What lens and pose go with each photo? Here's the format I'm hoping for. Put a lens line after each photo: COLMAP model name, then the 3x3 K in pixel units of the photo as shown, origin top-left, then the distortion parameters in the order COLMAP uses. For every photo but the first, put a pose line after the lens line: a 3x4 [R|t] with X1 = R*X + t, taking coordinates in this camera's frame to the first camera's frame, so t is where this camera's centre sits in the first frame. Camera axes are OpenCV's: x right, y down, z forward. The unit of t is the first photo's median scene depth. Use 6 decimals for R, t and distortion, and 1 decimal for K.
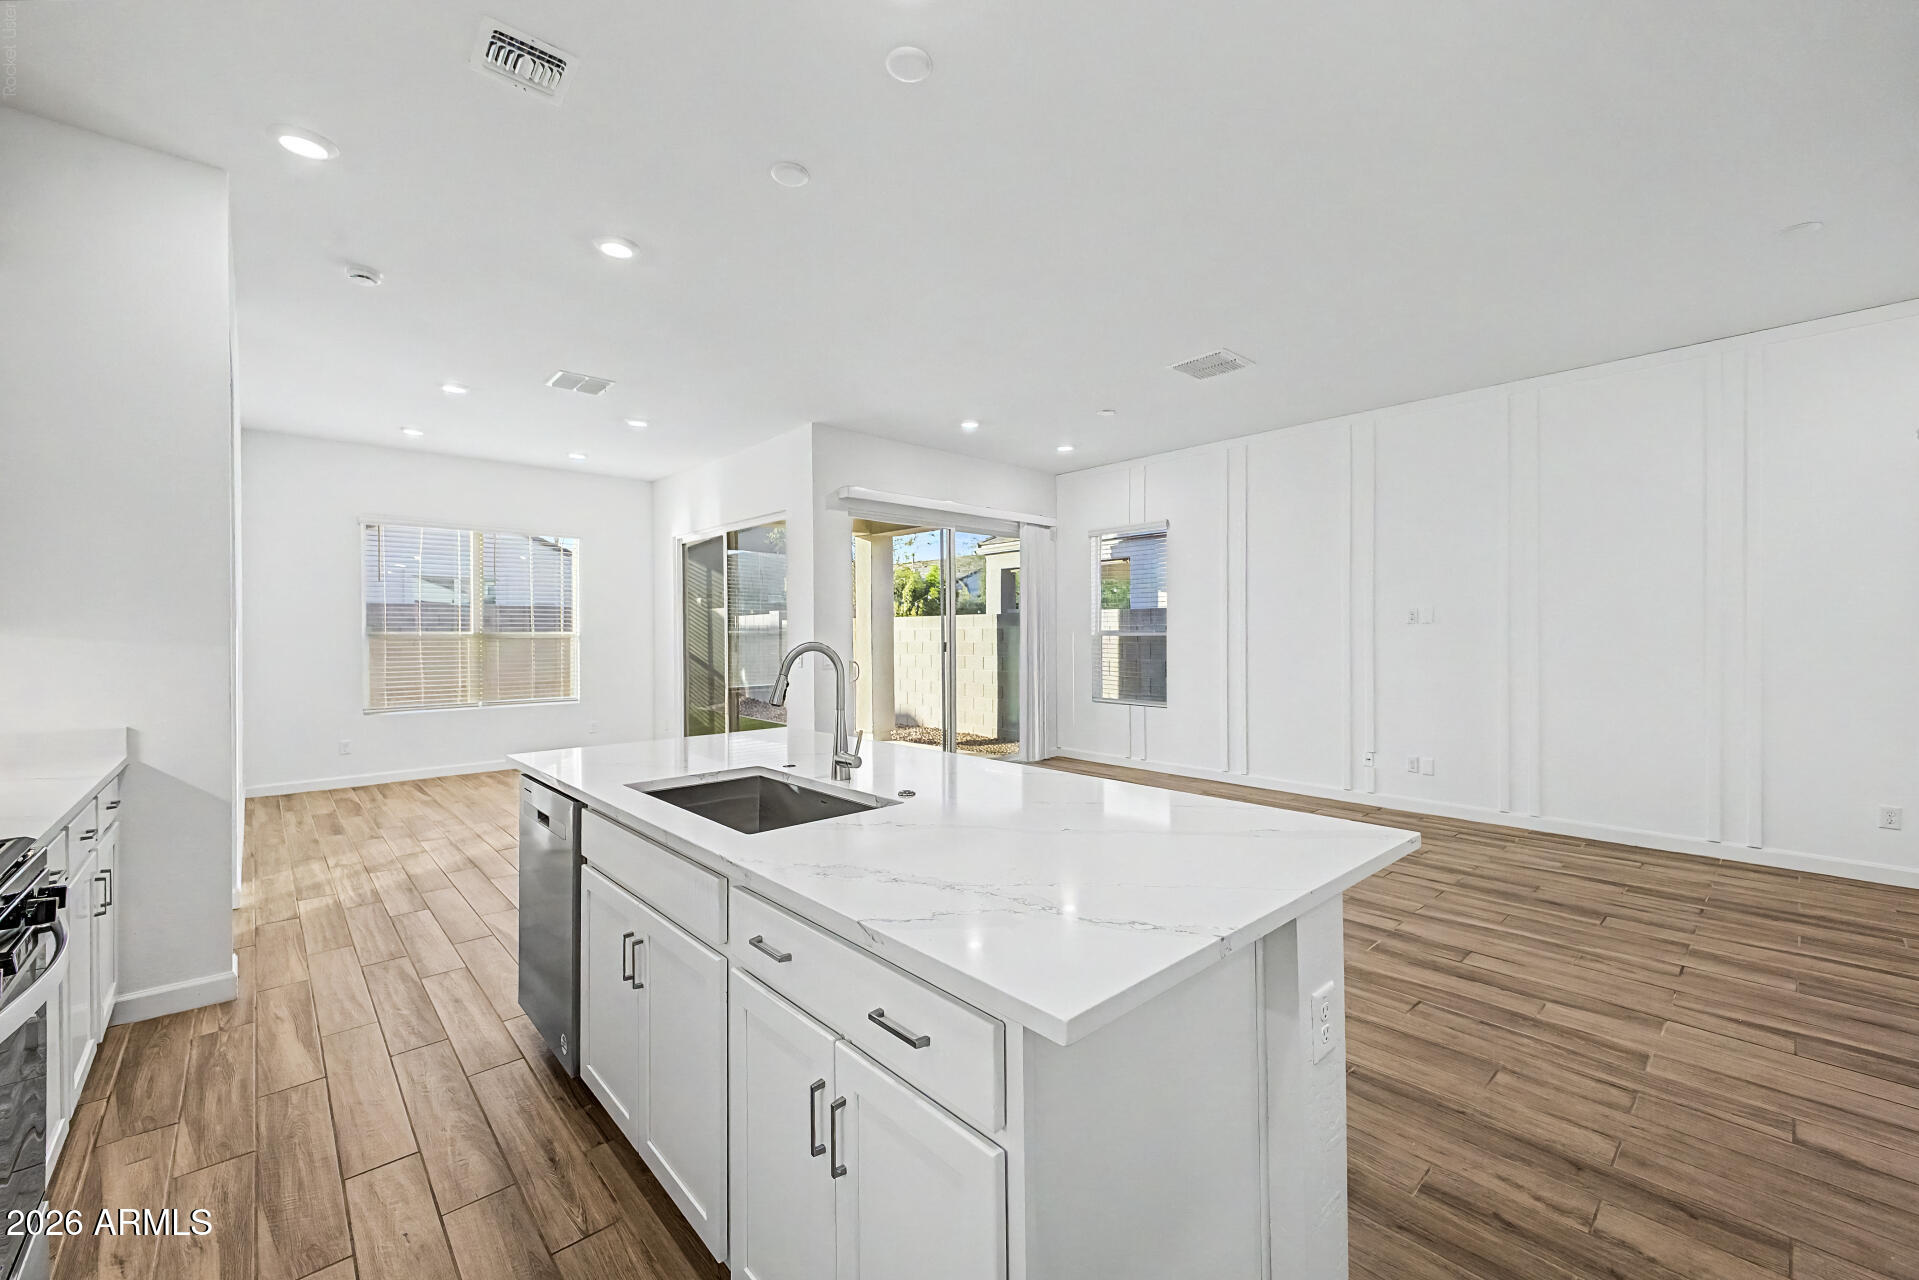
lens RADIAL K [[762.4, 0, 948.5], [0, 762.4, 633.7], [0, 0, 1]] dist [0.011463, -0.000174]
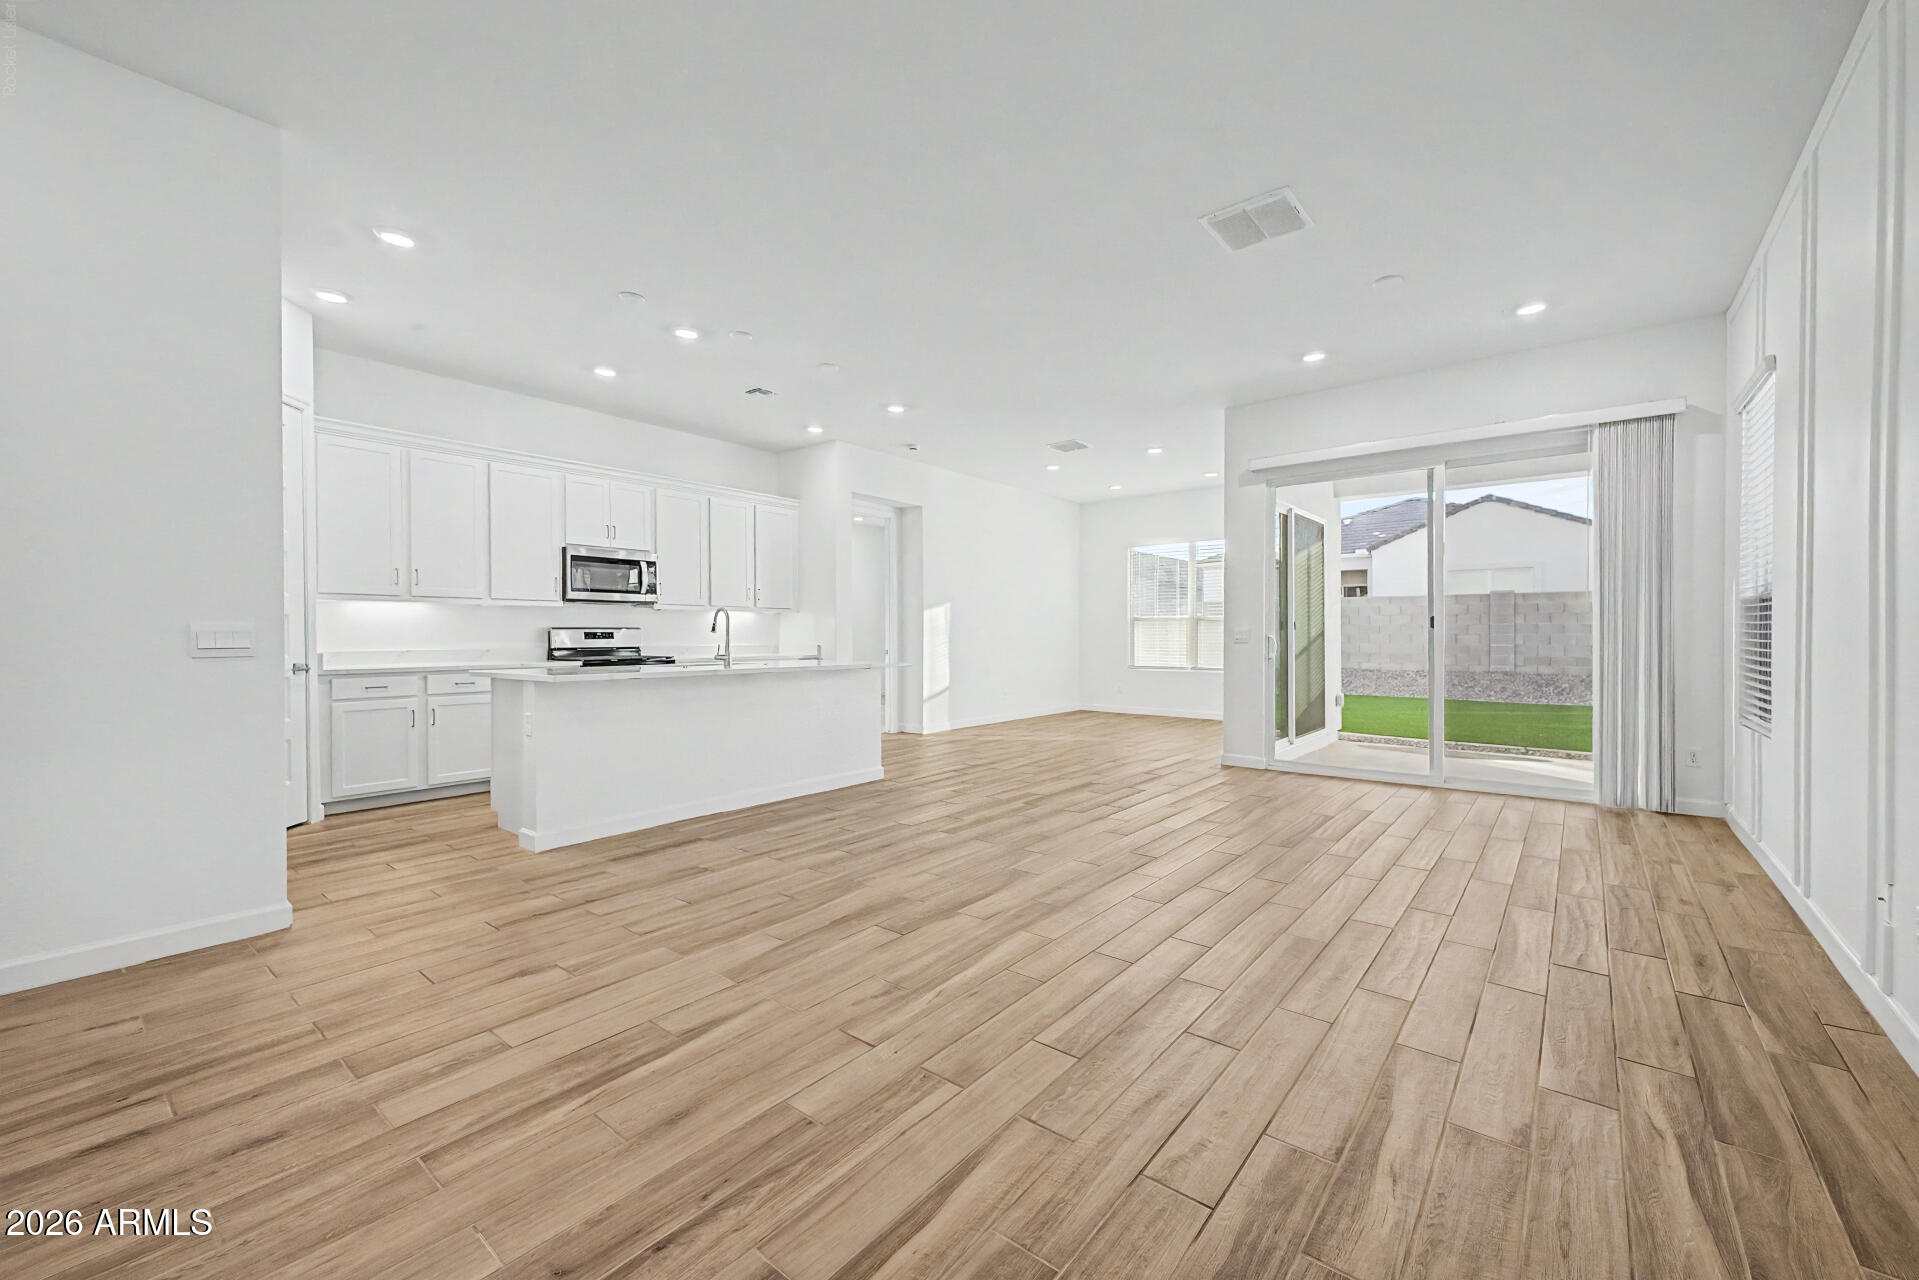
lens RADIAL K [[762.4, 0, 967.3], [0, 762.4, 644.5], [0, 0, 1]] dist [0.011463, -0.000174]
pose [[0.152773, 0.009305, -0.988217, 1.723005], [-0.000349, 0.999956, 0.009362, 0.080205], [0.988261, -0.001086, 0.152770, 1.043655]]
